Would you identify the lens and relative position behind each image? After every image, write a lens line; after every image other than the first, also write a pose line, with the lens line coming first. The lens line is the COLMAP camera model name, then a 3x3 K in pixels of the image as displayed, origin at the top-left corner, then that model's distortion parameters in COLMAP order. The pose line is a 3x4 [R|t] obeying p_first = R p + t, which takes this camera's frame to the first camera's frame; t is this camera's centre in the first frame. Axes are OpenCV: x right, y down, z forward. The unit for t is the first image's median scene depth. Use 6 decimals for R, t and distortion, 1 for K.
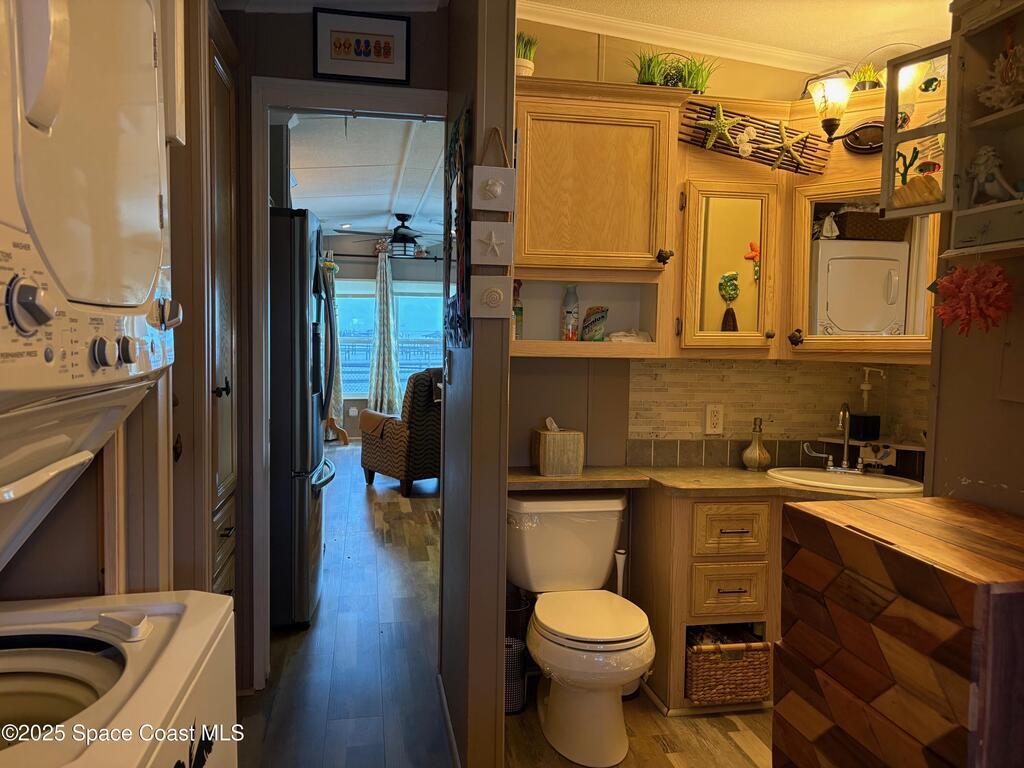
lens RADIAL K [[765.9, 0, 507.7], [0, 765.9, 383.6], [0, 0, 1]] dist [0.056249, -0.080615]
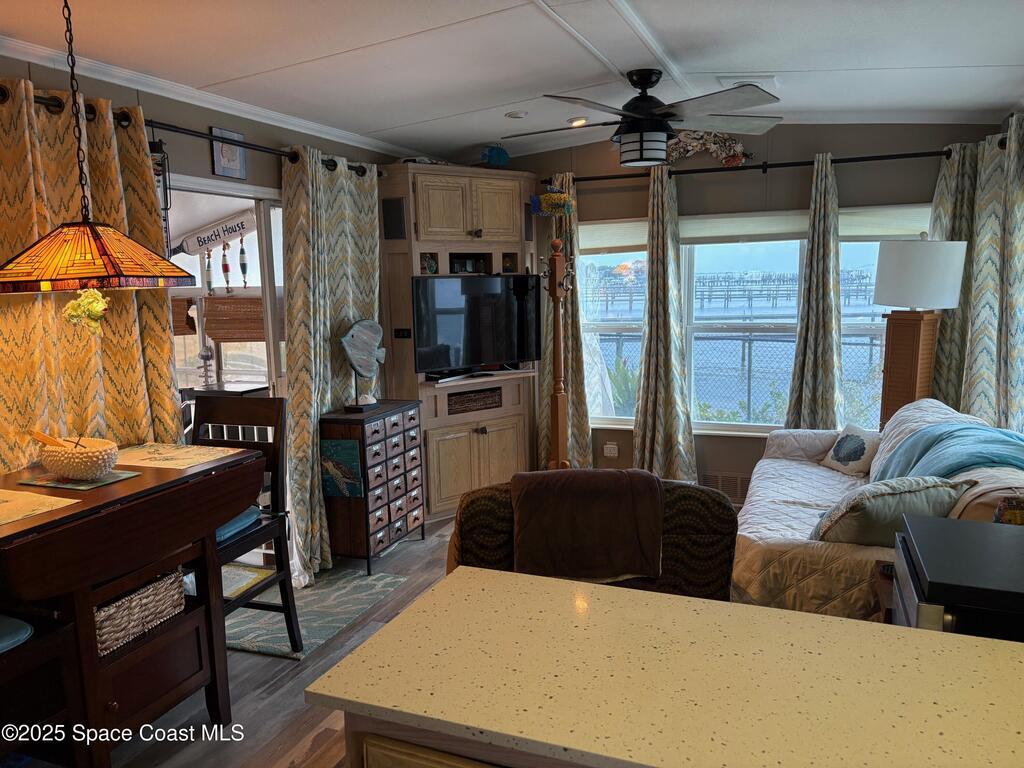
lens RADIAL K [[765.9, 0, 507.7], [0, 765.9, 383.6], [0, 0, 1]] dist [0.056249, -0.080615]
pose [[0.845986, 0.036958, -0.531923, 0.136948], [0.001584, 0.997416, 0.071819, -0.186113], [0.533203, -0.061600, 0.843741, 1.556518]]
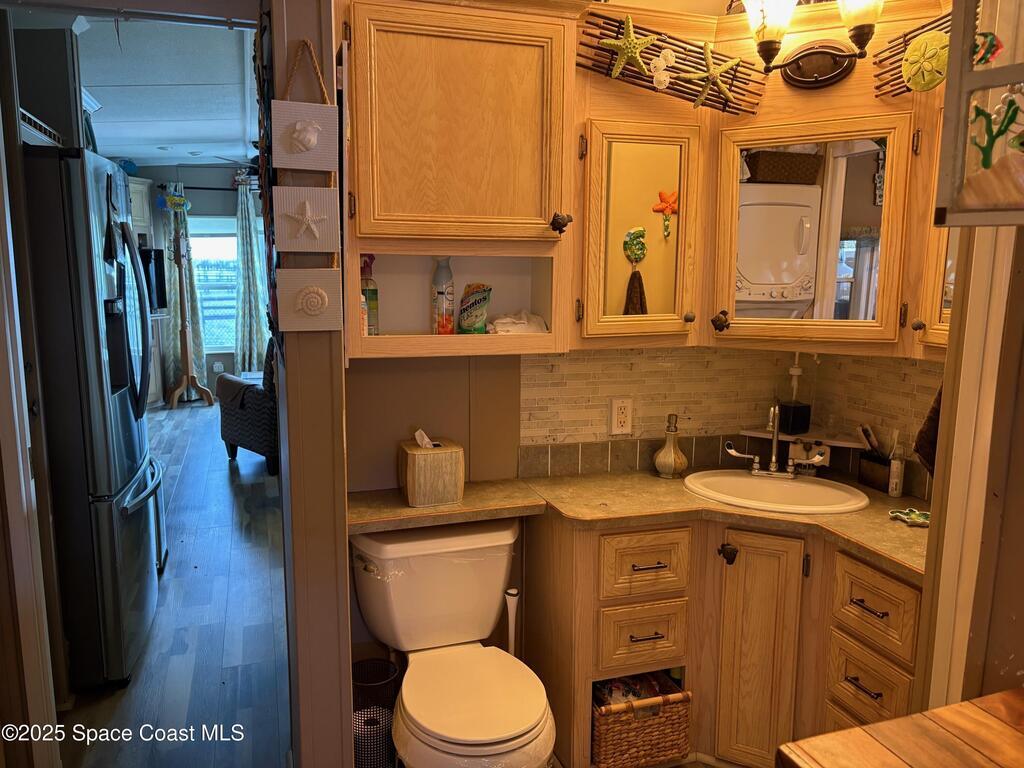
lens RADIAL K [[765.9, 0, 507.7], [0, 765.9, 383.6], [0, 0, 1]] dist [0.056249, -0.080615]
pose [[0.990814, -0.032435, 0.131285, 0.044792], [0.019866, 0.995189, 0.095940, -0.077704], [-0.133765, -0.092450, 0.986691, 0.230475]]
